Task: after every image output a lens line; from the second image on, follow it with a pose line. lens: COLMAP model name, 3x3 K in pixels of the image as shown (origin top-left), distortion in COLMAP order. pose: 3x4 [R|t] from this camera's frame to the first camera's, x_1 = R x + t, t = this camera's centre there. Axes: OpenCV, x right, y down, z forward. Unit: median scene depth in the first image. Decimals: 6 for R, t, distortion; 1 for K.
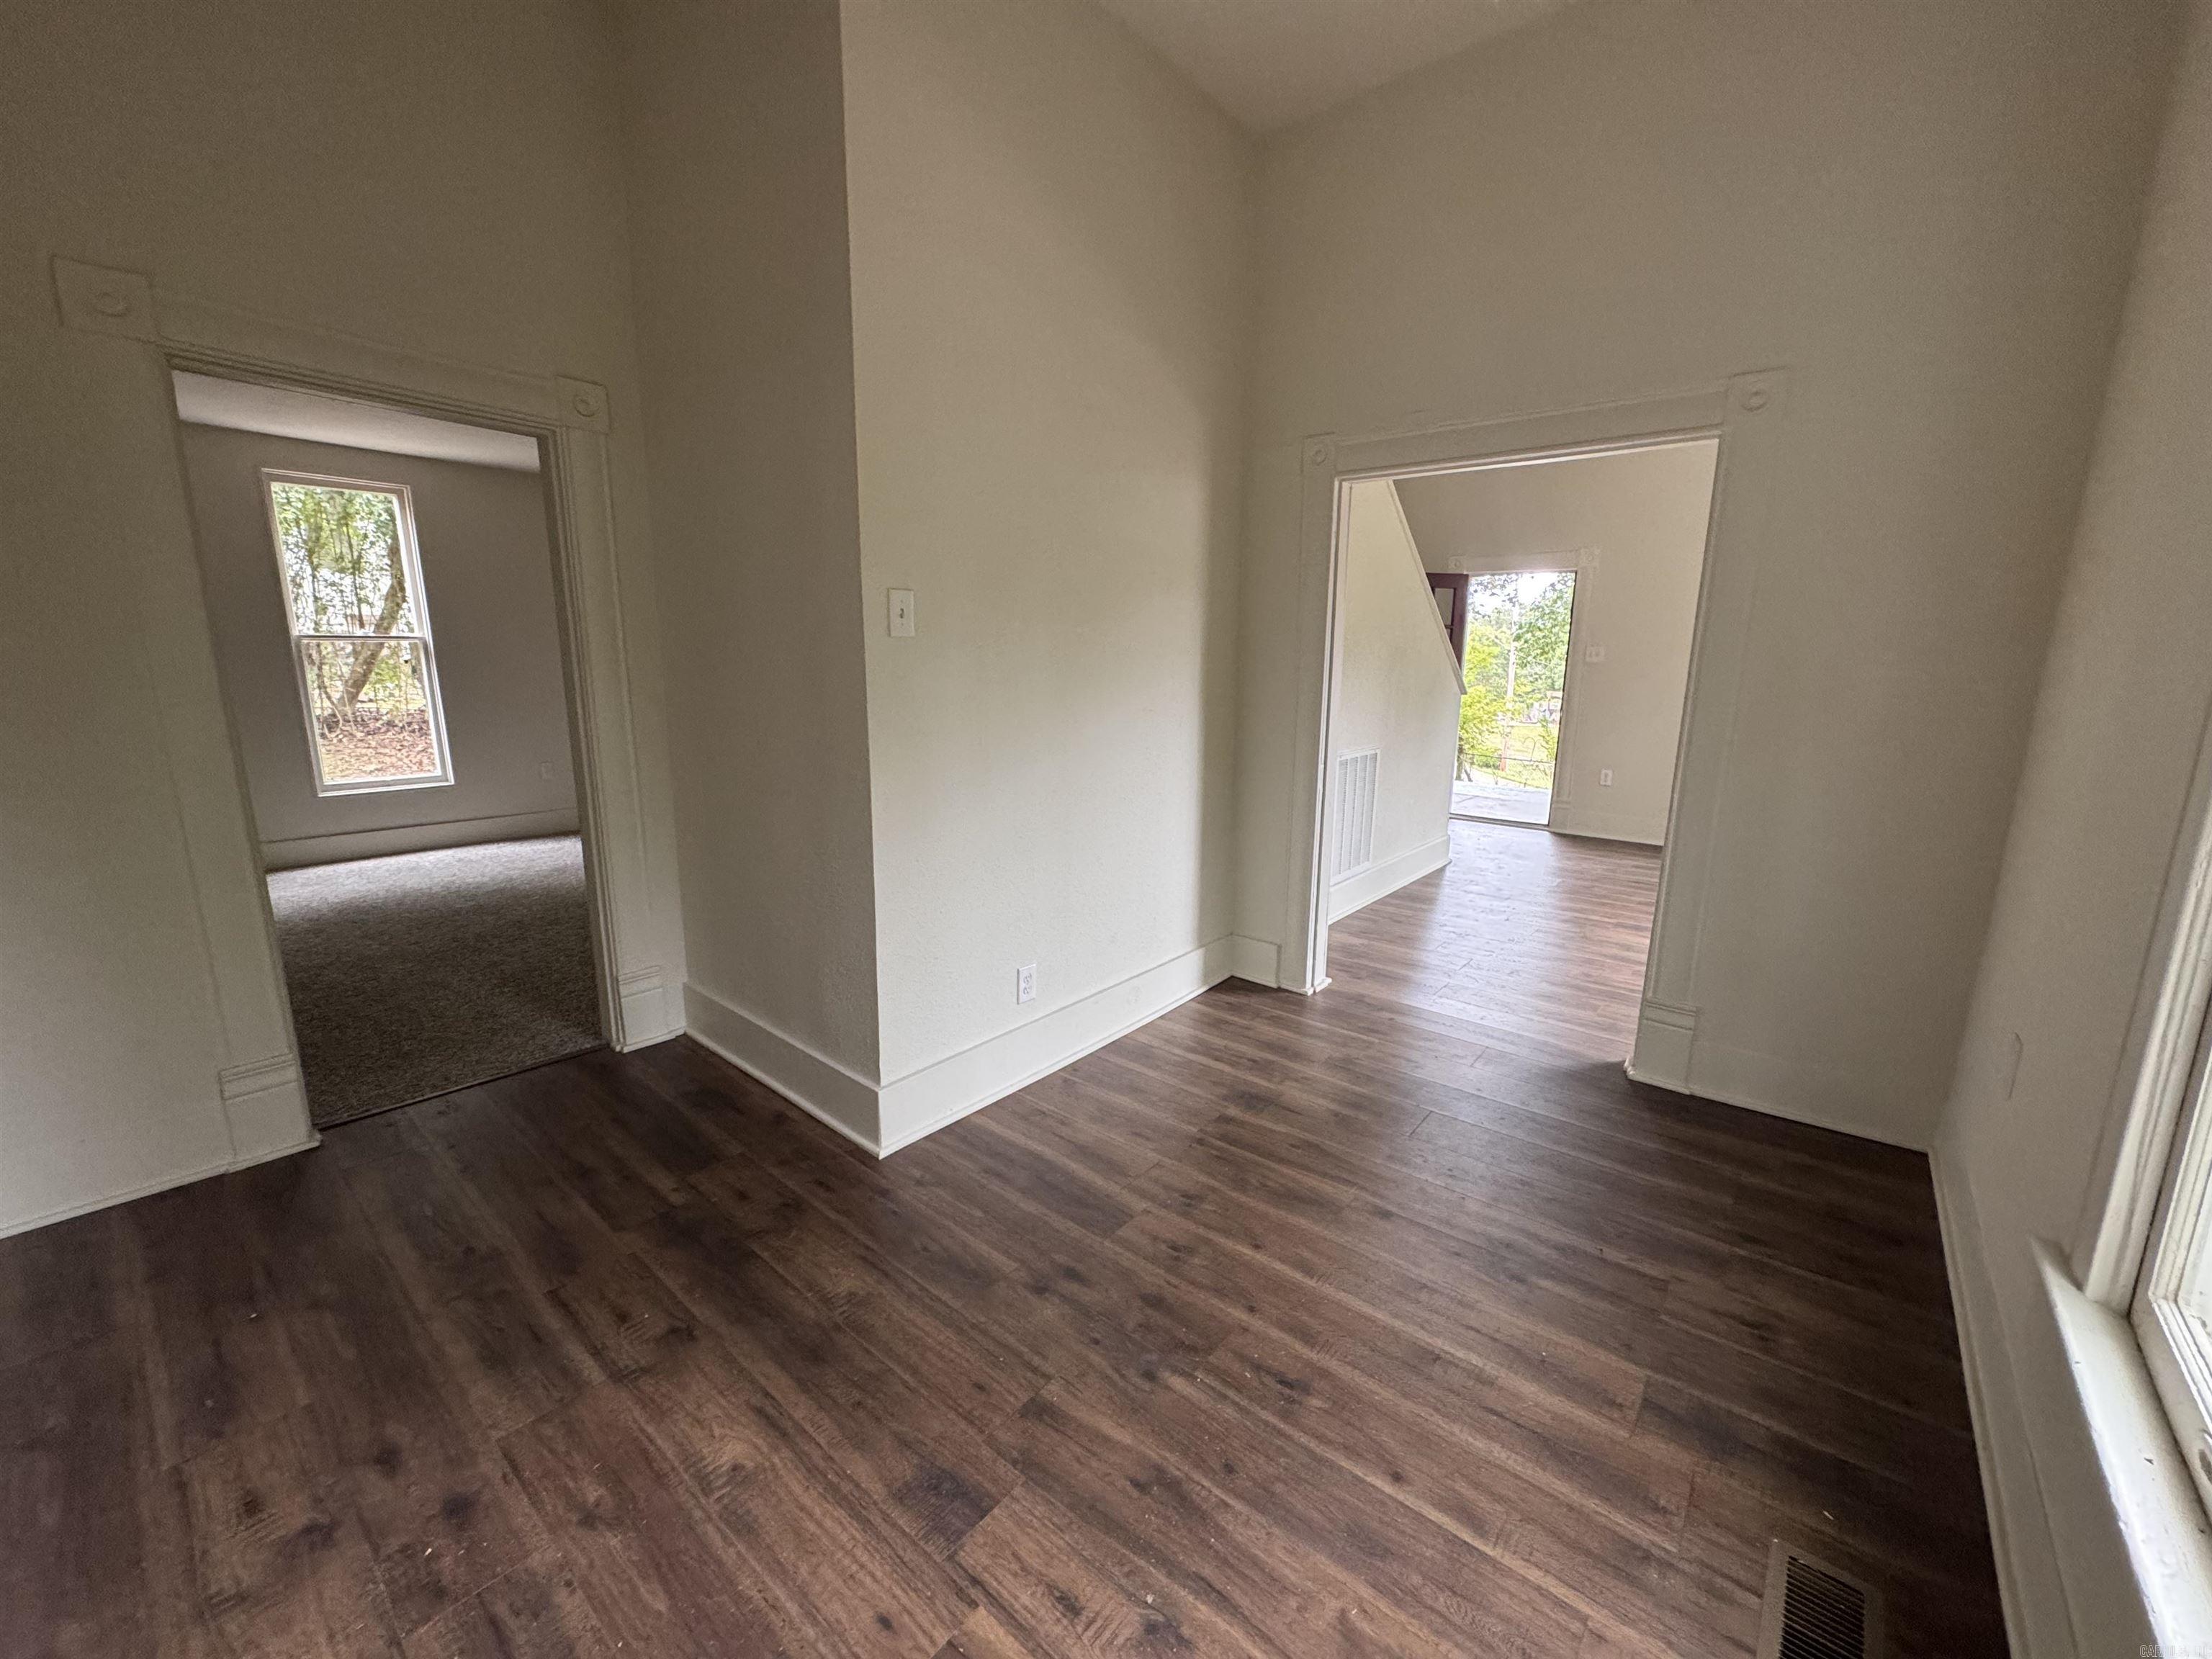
lens RADIAL K [[880.3, 0, 1107.3], [0, 880.3, 834.8], [0, 0, 1]] dist [-0.003367, 0.000328]
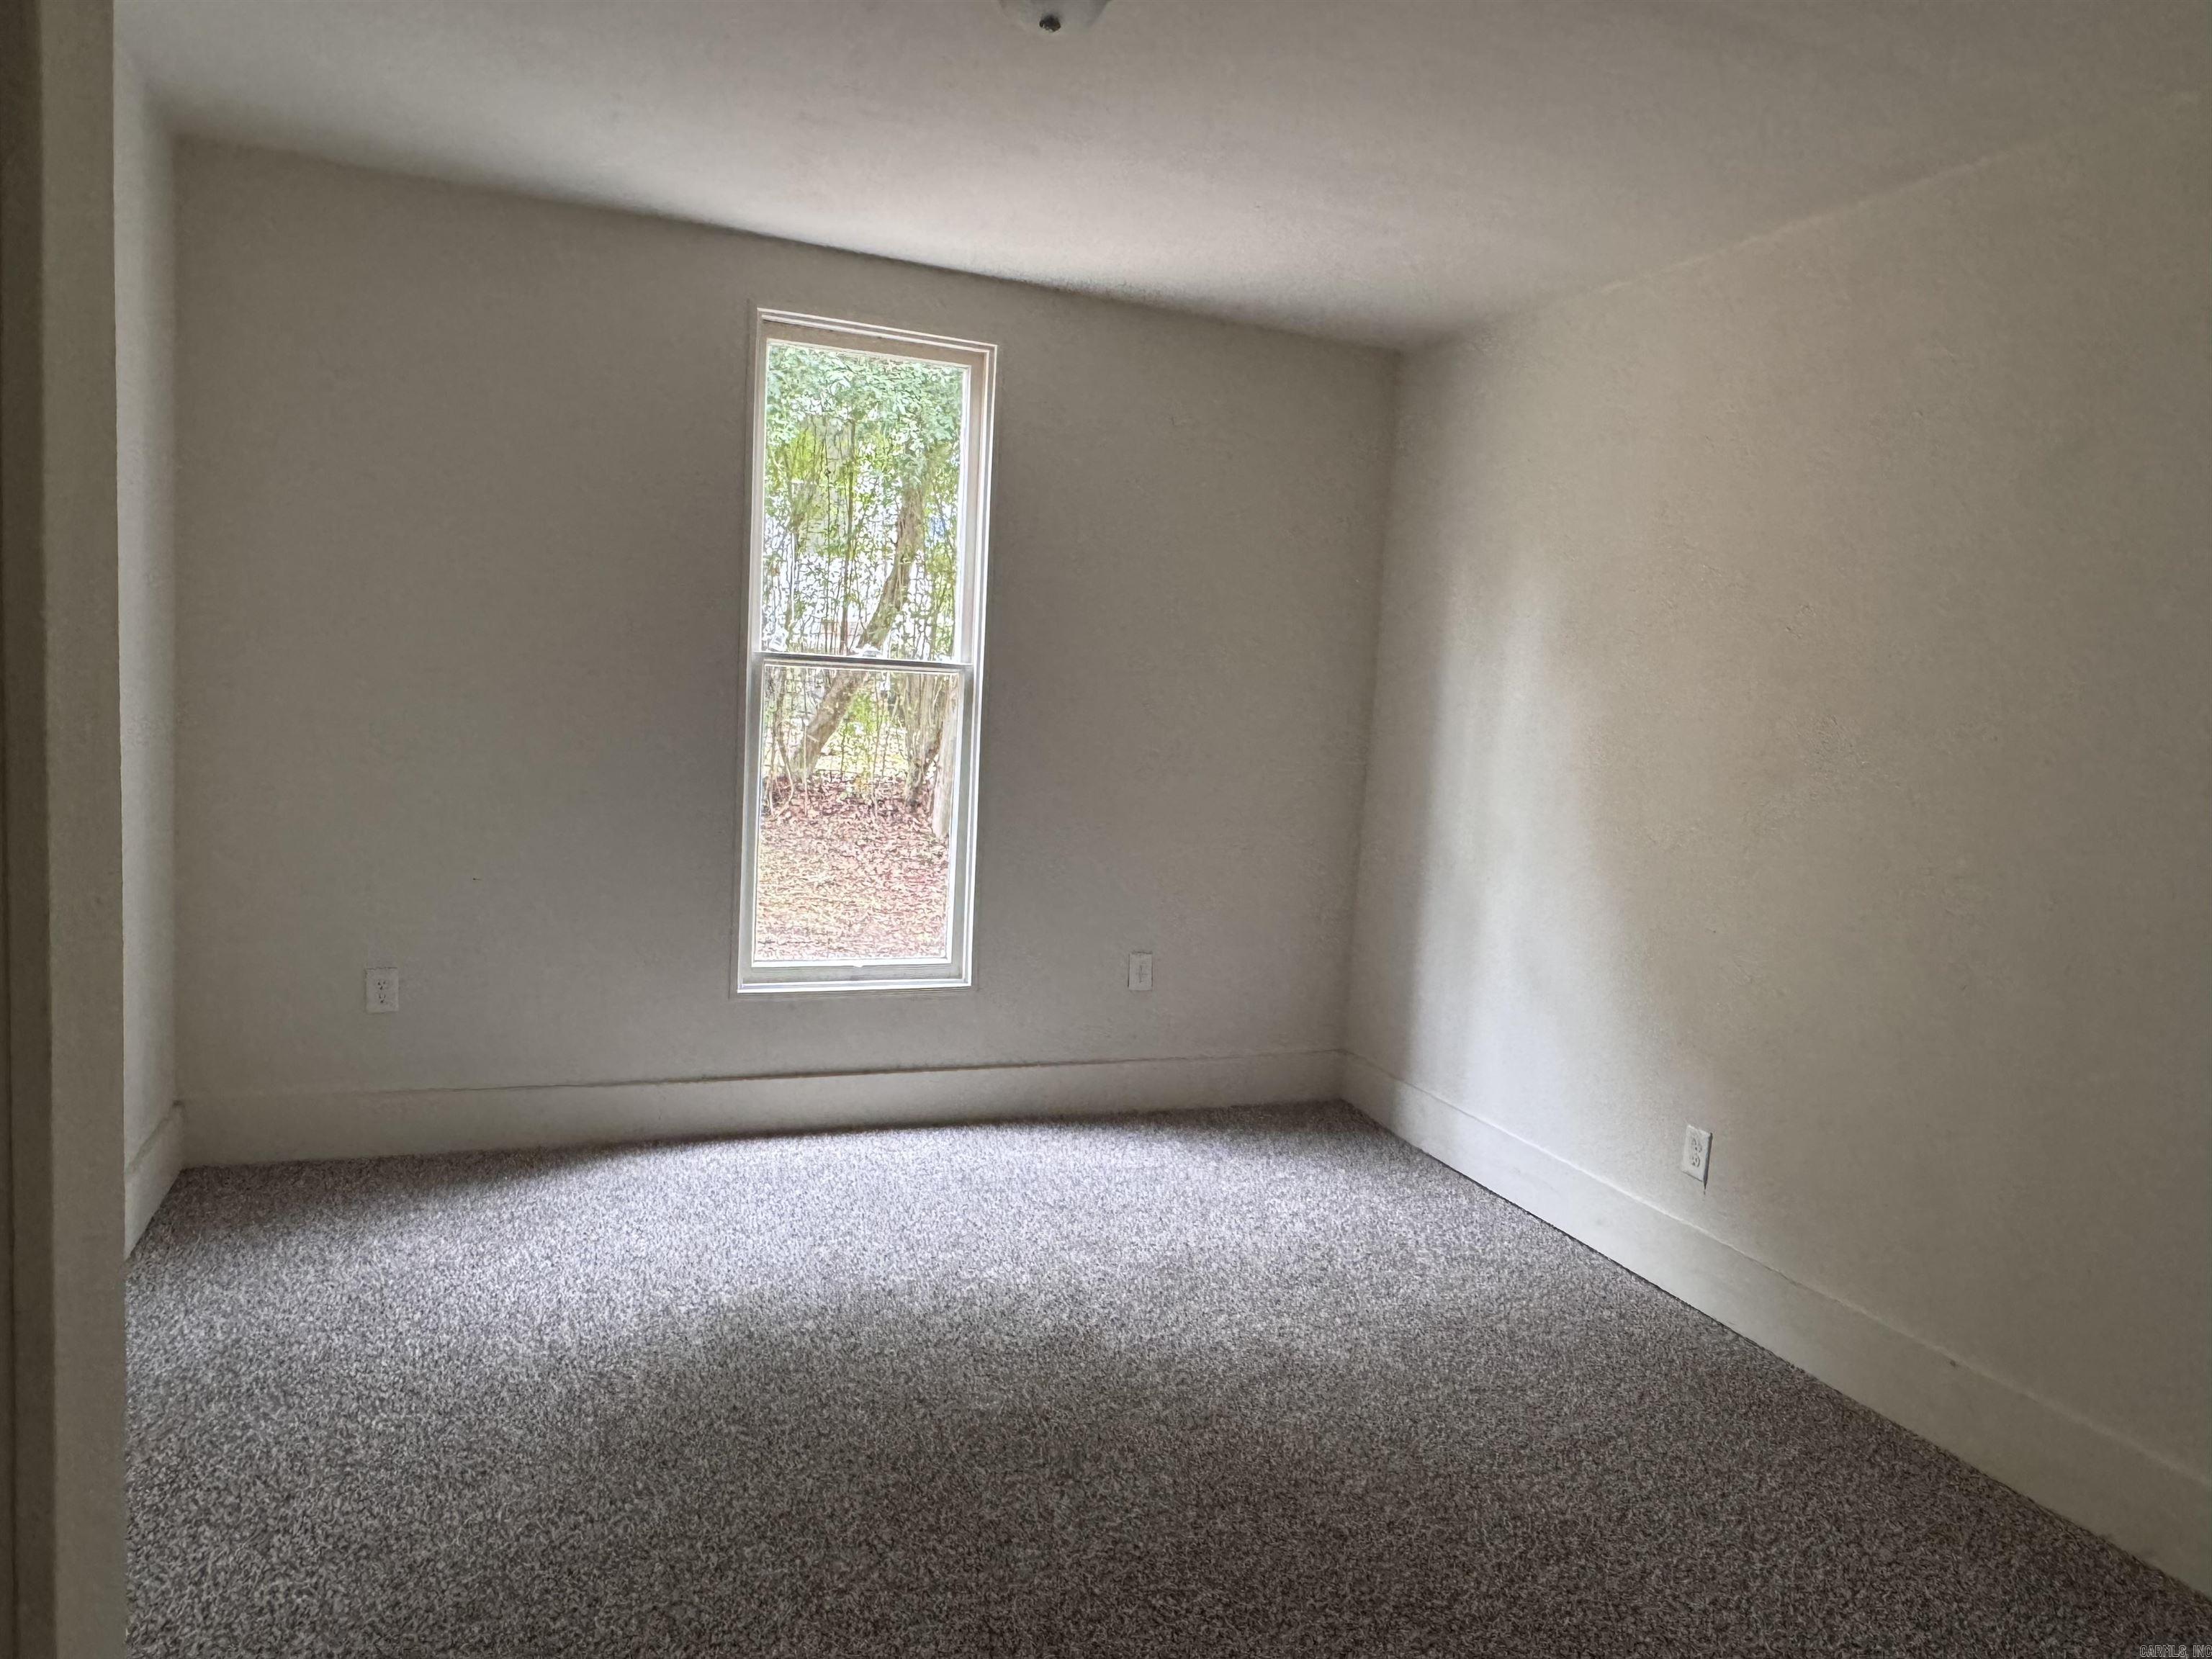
lens RADIAL K [[1433.7, 0, 1106.4], [0, 1433.7, 826.8], [0, 0, 1]] dist [-0.003433, 0.003624]
pose [[0.877707, 0.088200, -0.471011, -0.210280], [-0.142318, 0.986545, -0.080465, -0.054974], [0.457576, 0.137658, 0.878450, 0.229163]]
